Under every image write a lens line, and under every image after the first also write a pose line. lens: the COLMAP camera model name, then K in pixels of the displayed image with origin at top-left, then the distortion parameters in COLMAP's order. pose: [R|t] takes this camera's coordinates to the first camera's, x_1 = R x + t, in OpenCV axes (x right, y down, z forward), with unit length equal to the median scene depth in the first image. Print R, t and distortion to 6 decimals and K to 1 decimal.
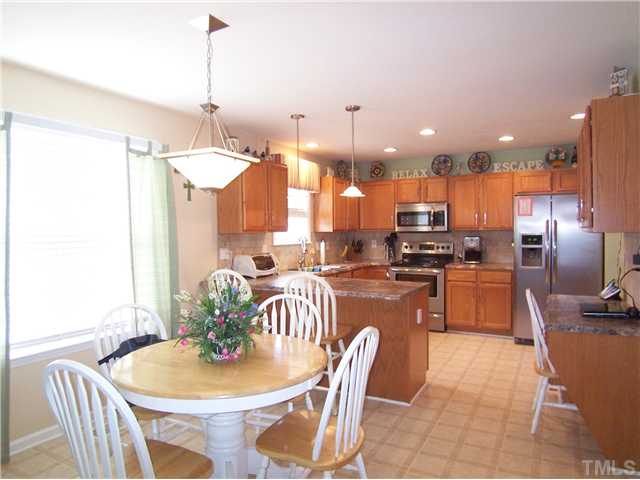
lens RADIAL K [[483.2, 0, 319.8], [0, 483.2, 240.1], [0, 0, 1]] dist [-0.044065, -0.003452]
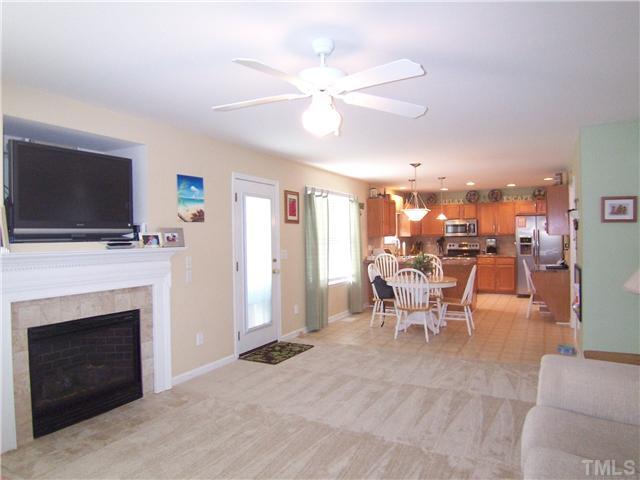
lens RADIAL K [[483.2, 0, 319.7], [0, 483.2, 238.2], [0, 0, 1]] dist [-0.044065, -0.003452]
pose [[0.999949, -0.006005, 0.008126, -0.323134], [0.006149, 0.999823, -0.017774, 0.017736], [-0.008018, 0.017823, 0.999809, -0.741714]]
